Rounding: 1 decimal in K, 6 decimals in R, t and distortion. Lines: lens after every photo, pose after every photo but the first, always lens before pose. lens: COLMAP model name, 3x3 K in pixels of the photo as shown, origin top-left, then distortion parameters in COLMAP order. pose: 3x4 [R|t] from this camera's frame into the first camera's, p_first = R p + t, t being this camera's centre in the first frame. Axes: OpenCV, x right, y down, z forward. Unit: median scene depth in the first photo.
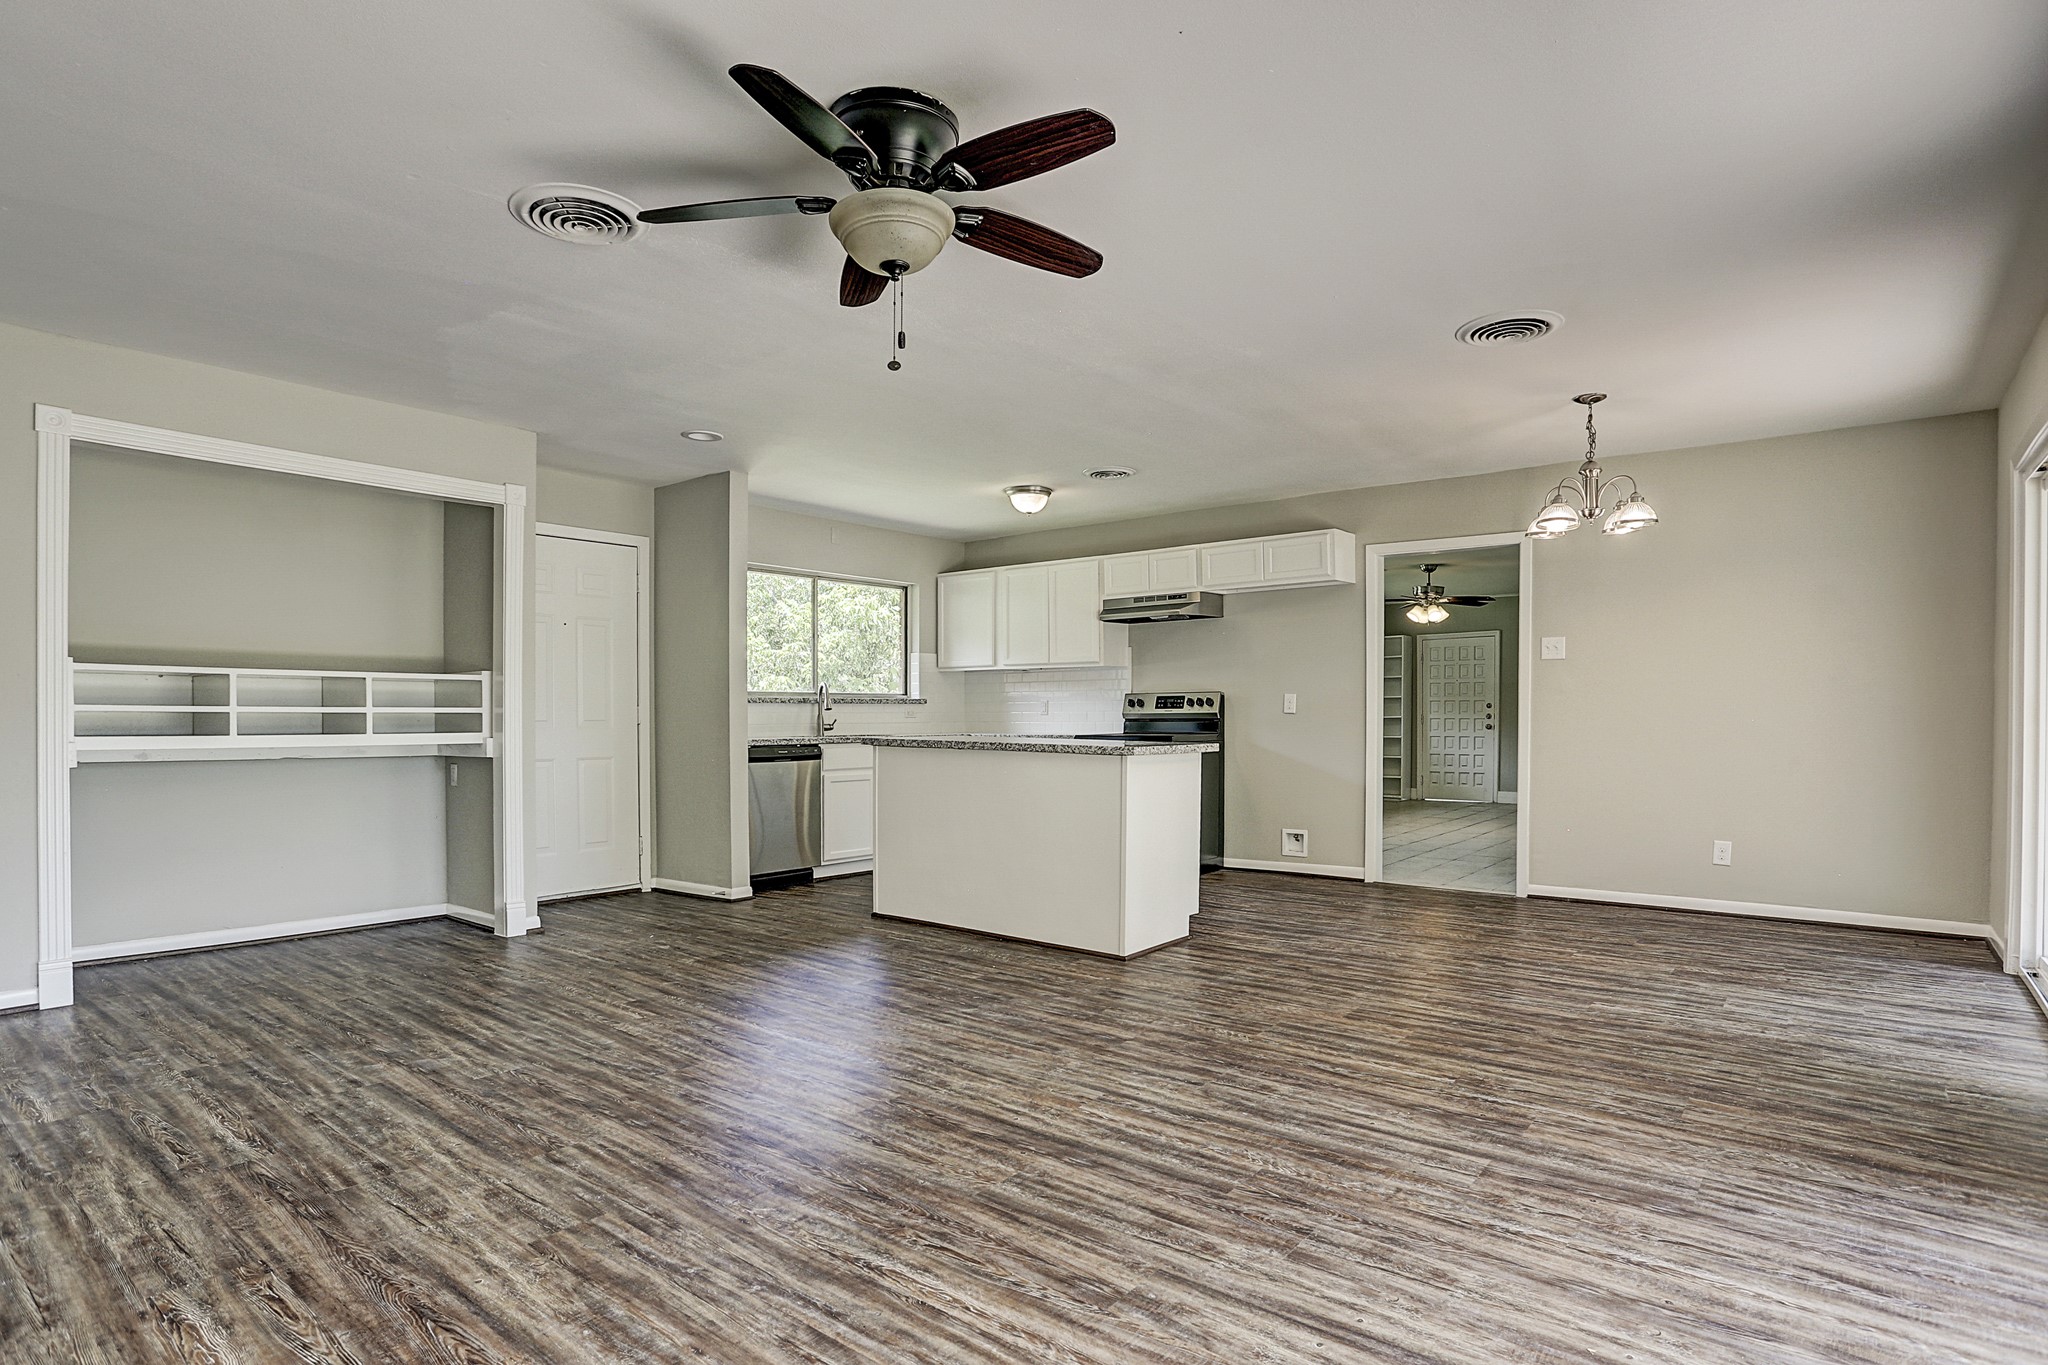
lens RADIAL K [[1074.4, 0, 1024.0], [0, 1074.4, 682.5], [0, 0, 1]] dist [-0.062741, 0.017272]
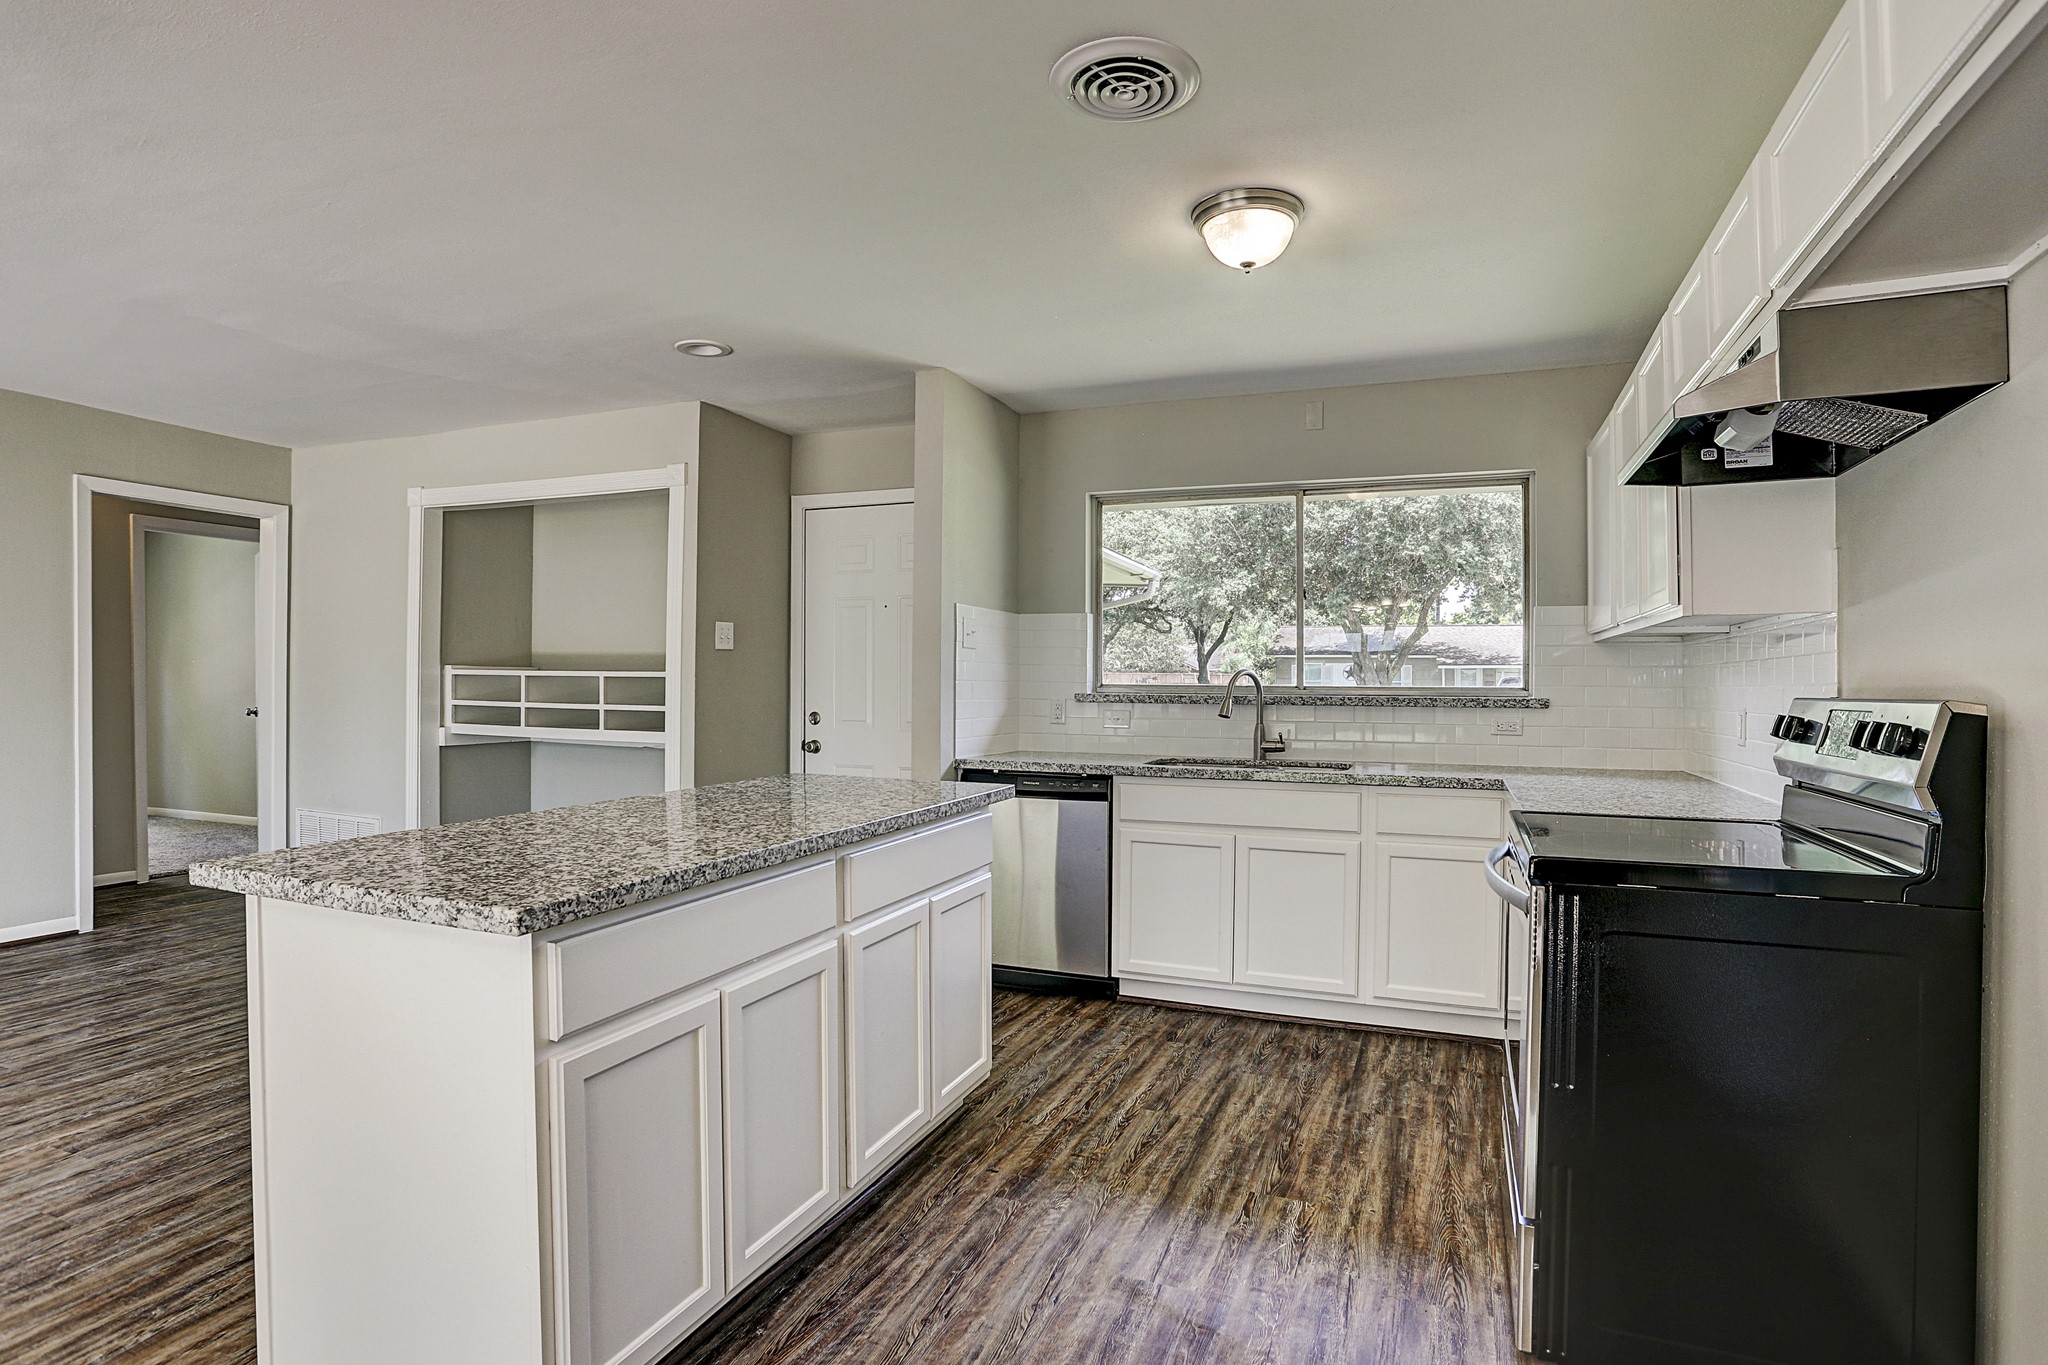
lens RADIAL K [[1035.5, 0, 1024.0], [0, 1035.5, 682.5], [0, 0, 1]] dist [-0.061169, 0.013115]
pose [[0.308037, 0.003291, -0.951369, 0.511632], [0.014314, 0.999865, 0.008093, 0.000002], [0.951267, -0.016111, 0.307948, 1.156635]]
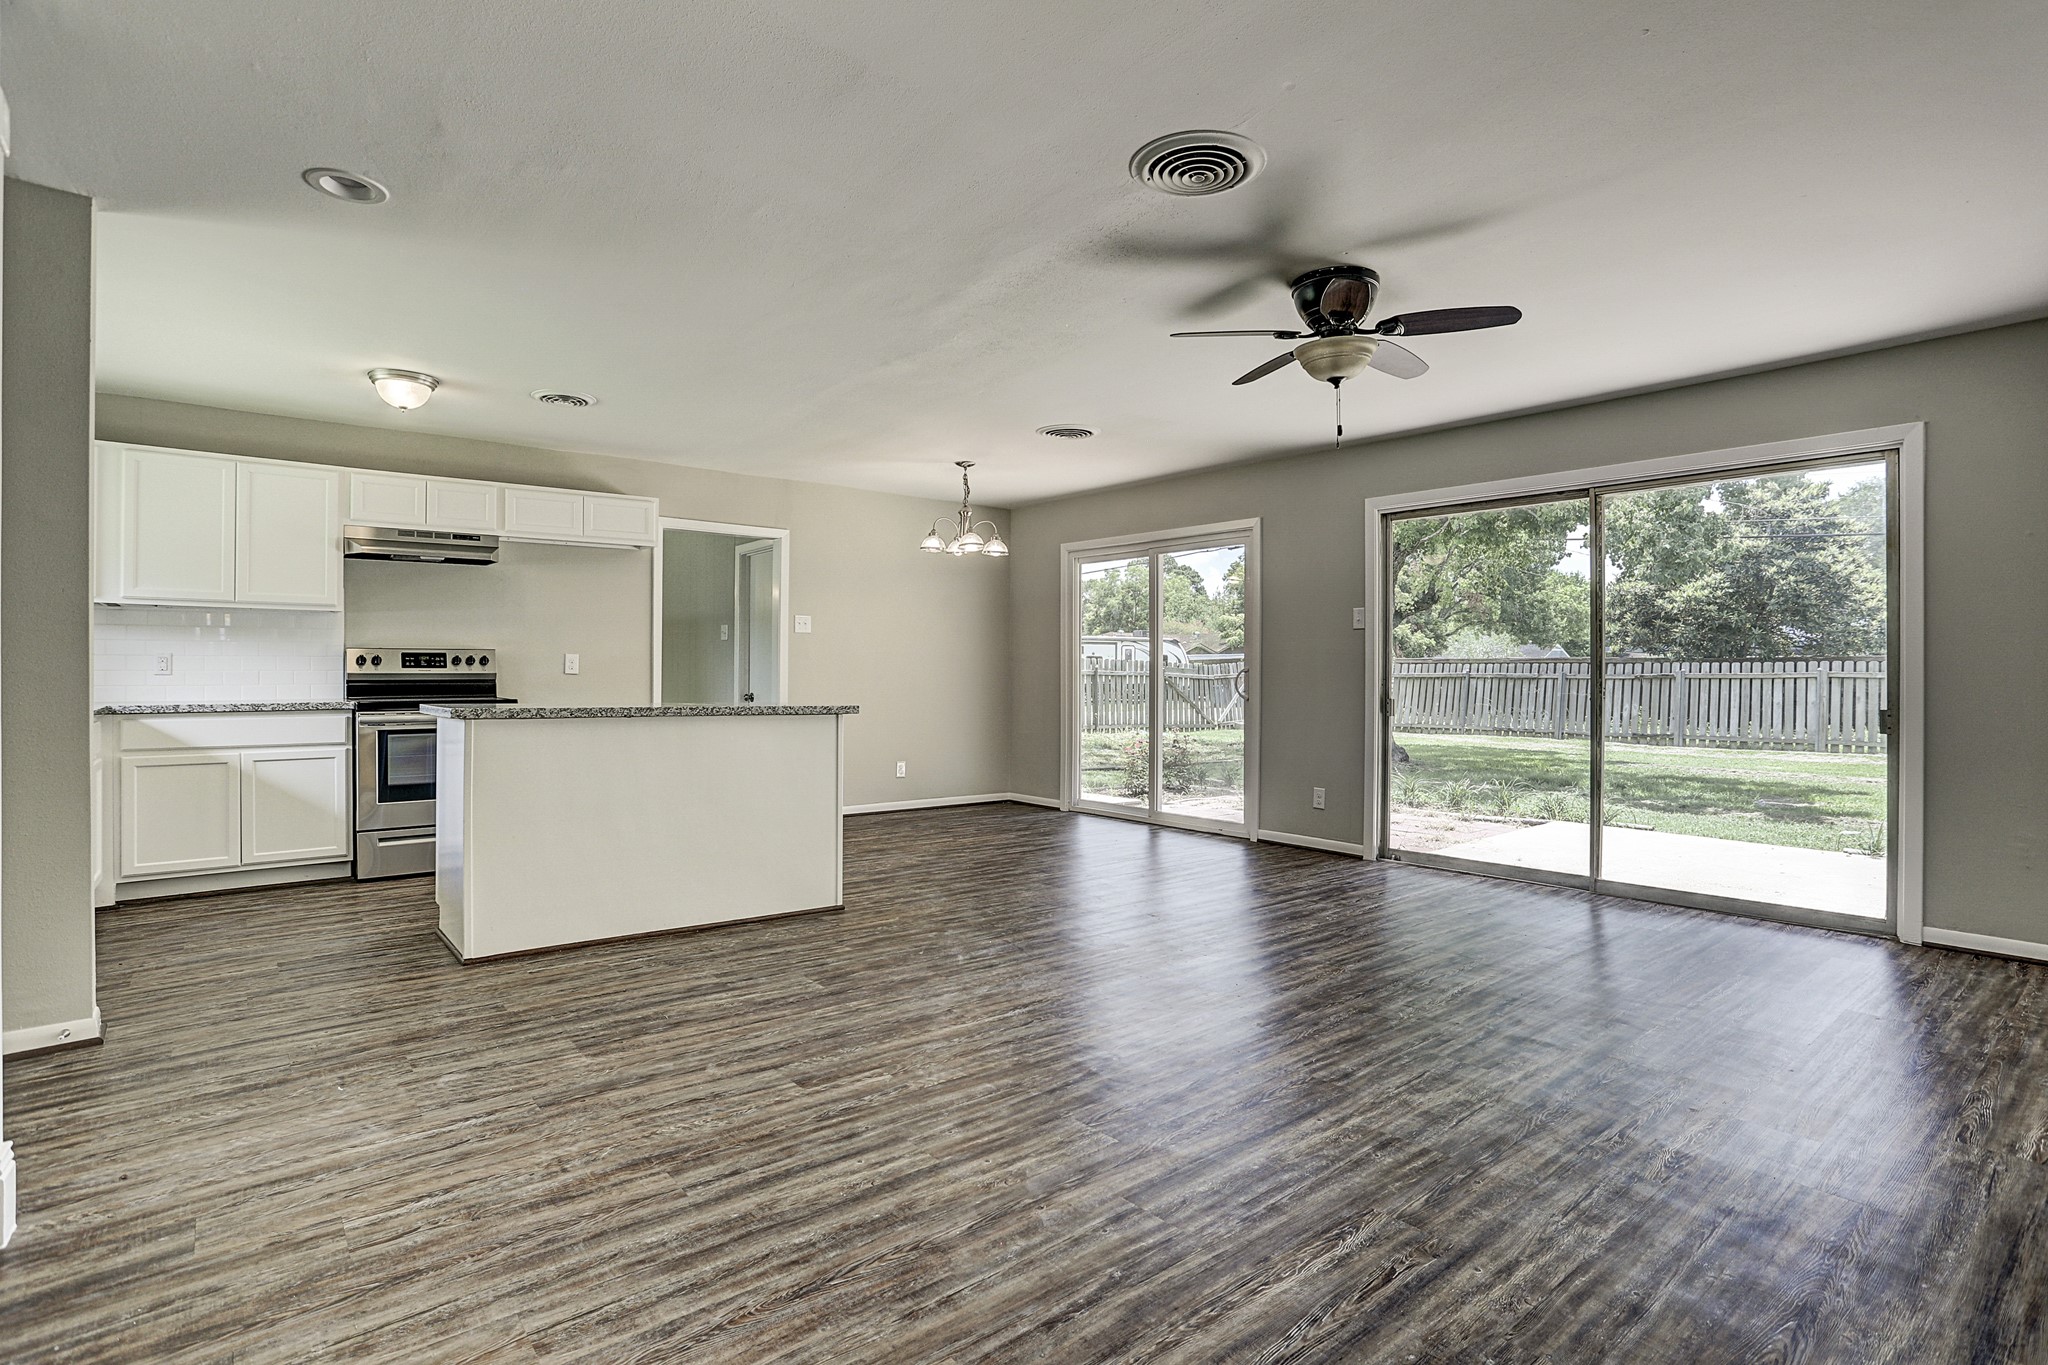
lens RADIAL K [[1035.5, 0, 1024.0], [0, 1035.5, 682.5], [0, 0, 1]] dist [-0.061169, 0.013115]
pose [[0.191824, -0.010247, 0.981376, -0.883915], [-0.034754, 0.999247, 0.017227, 0.009578], [-0.980814, -0.037411, 0.191323, 0.631349]]
